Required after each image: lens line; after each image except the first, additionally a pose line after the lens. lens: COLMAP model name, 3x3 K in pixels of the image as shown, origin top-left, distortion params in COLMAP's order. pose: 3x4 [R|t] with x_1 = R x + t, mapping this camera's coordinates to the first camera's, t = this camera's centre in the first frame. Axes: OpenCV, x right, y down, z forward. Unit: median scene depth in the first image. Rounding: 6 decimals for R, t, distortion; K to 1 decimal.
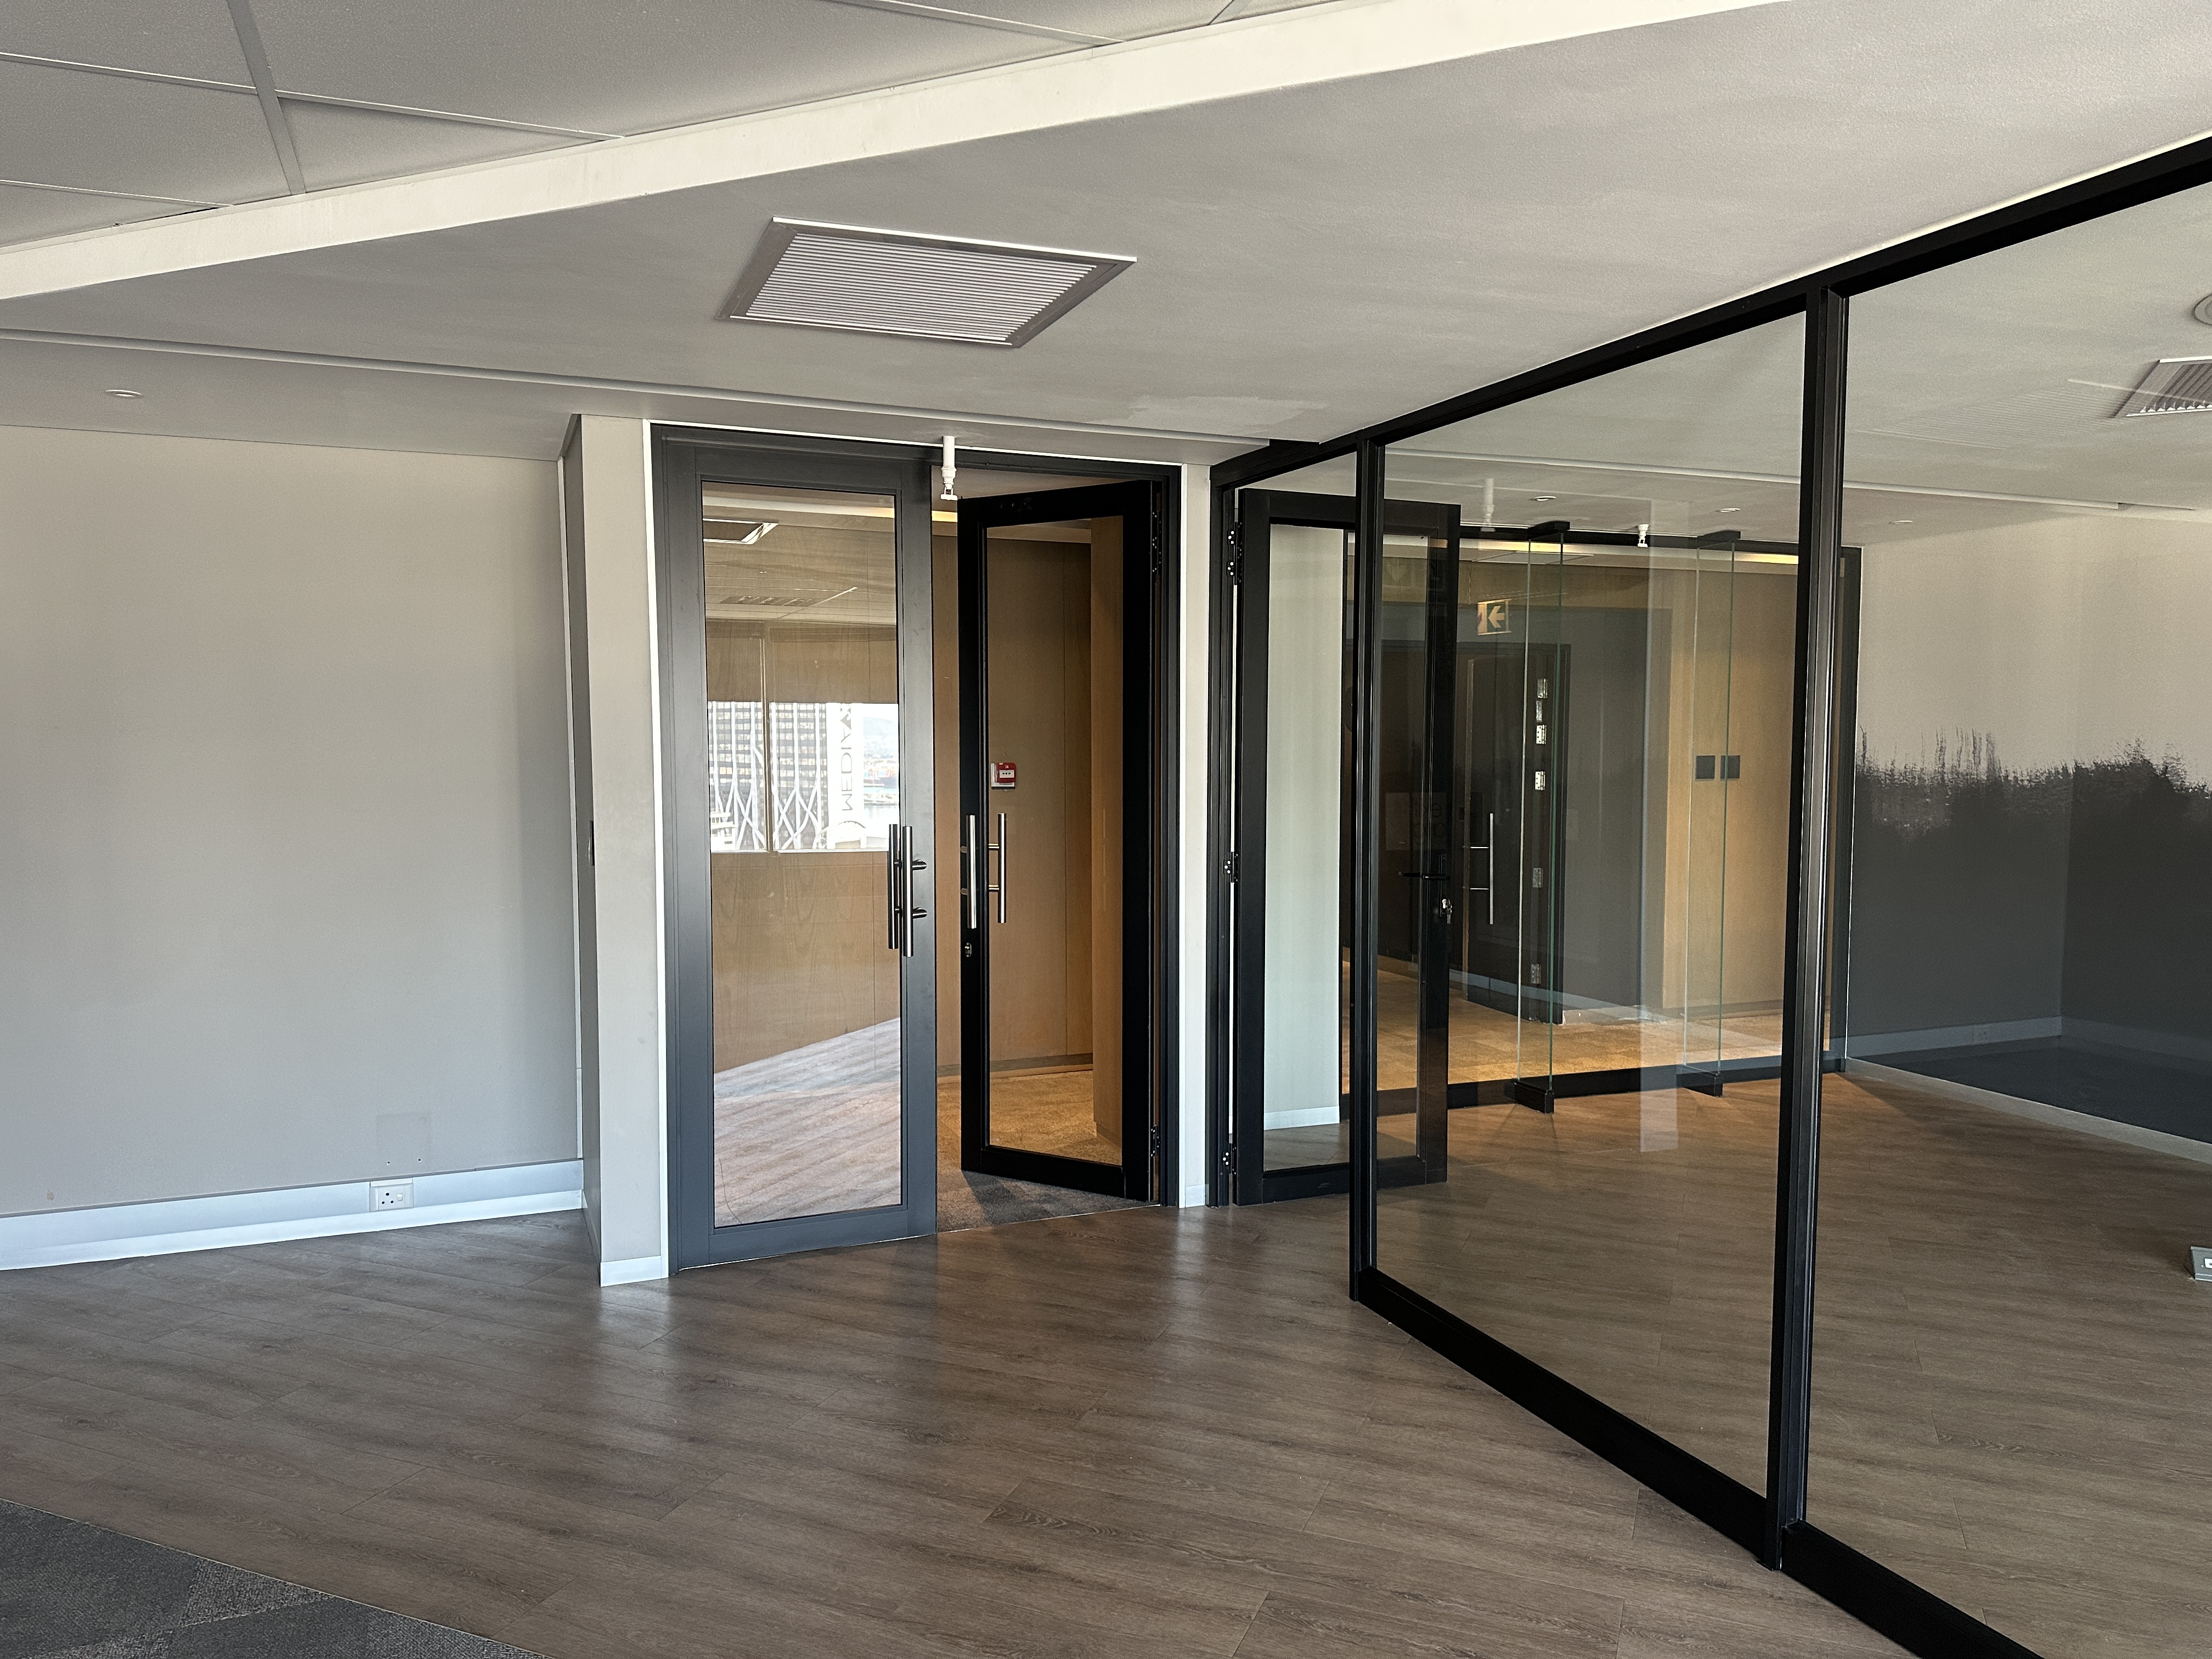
lens RADIAL K [[1551.3, 0, 1106.0], [0, 1551.3, 829.5], [0, 0, 1]] dist [0.049918, -0.056615]
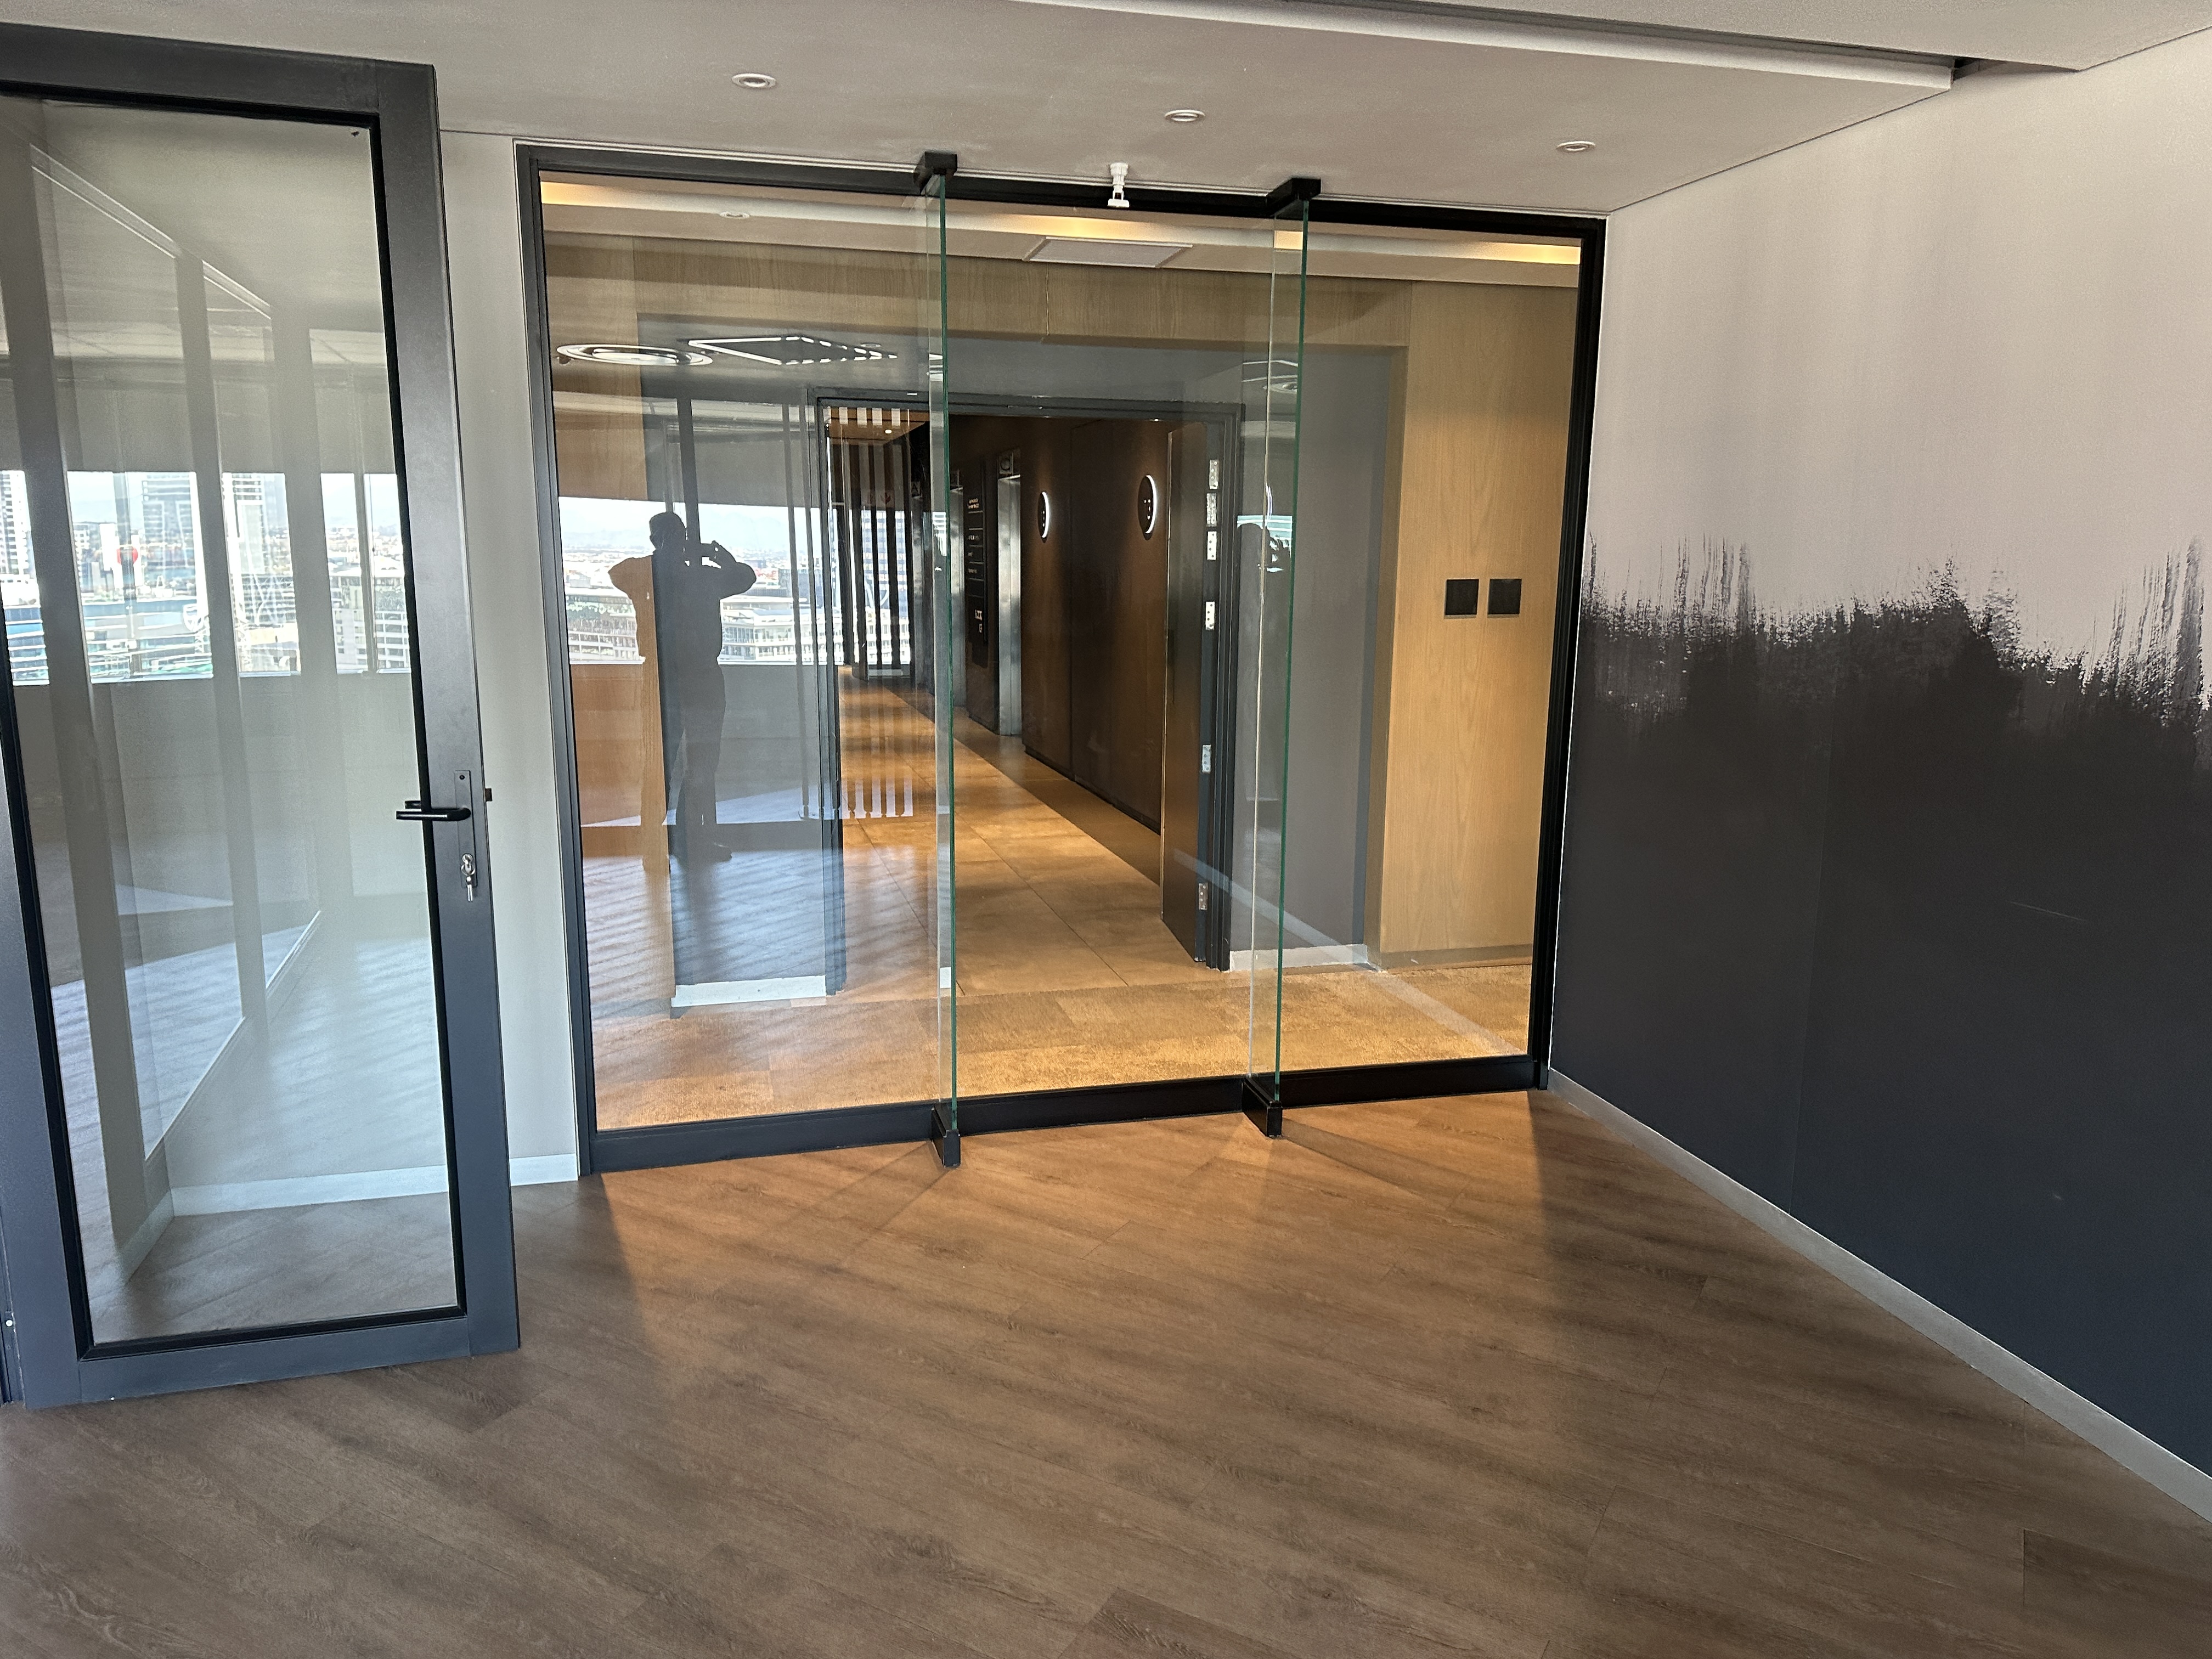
lens RADIAL K [[1551.3, 0, 1106.0], [0, 1551.3, 829.5], [0, 0, 1]] dist [0.049918, -0.056615]
pose [[0.991120, 0.029758, -0.129601, 0.539798], [-0.013767, 0.992364, 0.122574, -0.034766], [0.132259, -0.119702, 0.983961, 0.535446]]
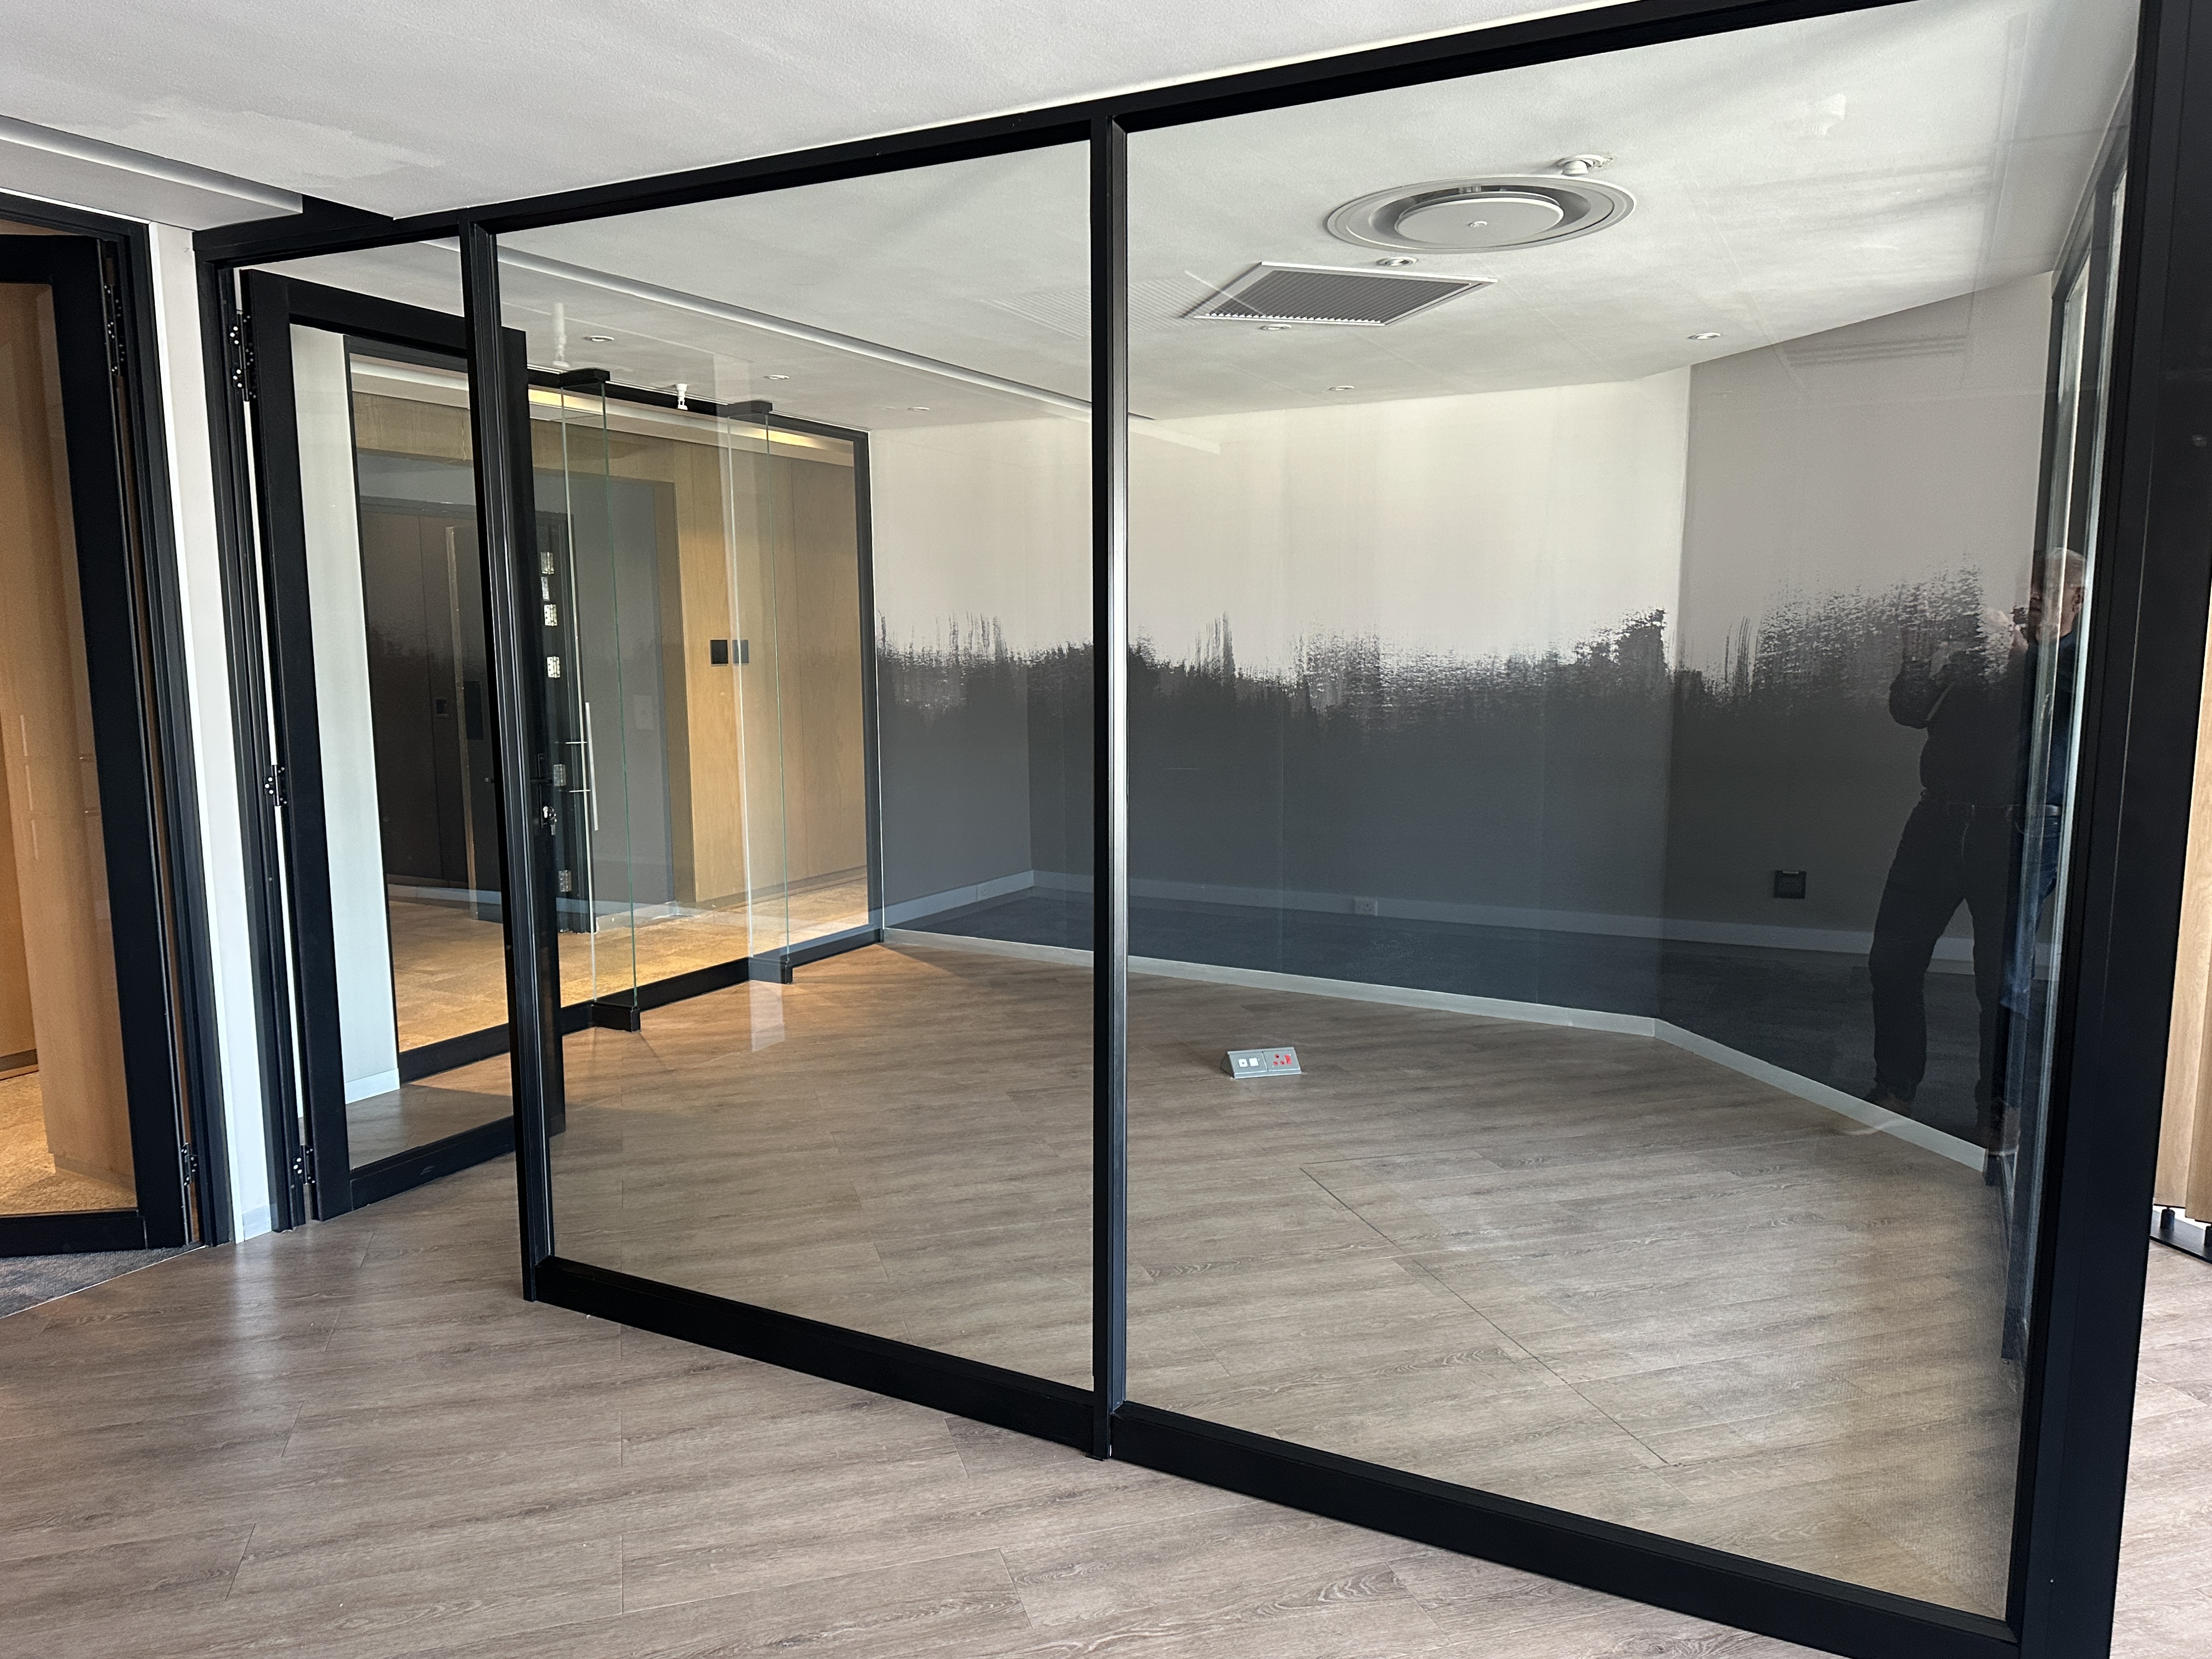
lens RADIAL K [[1541.5, 0, 1104.4], [0, 1541.5, 860.1], [0, 0, 1]] dist [0.126472, -0.136282]
pose [[0.771354, -0.099675, 0.628552, -0.092511], [0.042284, 0.993503, 0.105658, -0.005638], [-0.635000, -0.054921, 0.770557, 0.148056]]
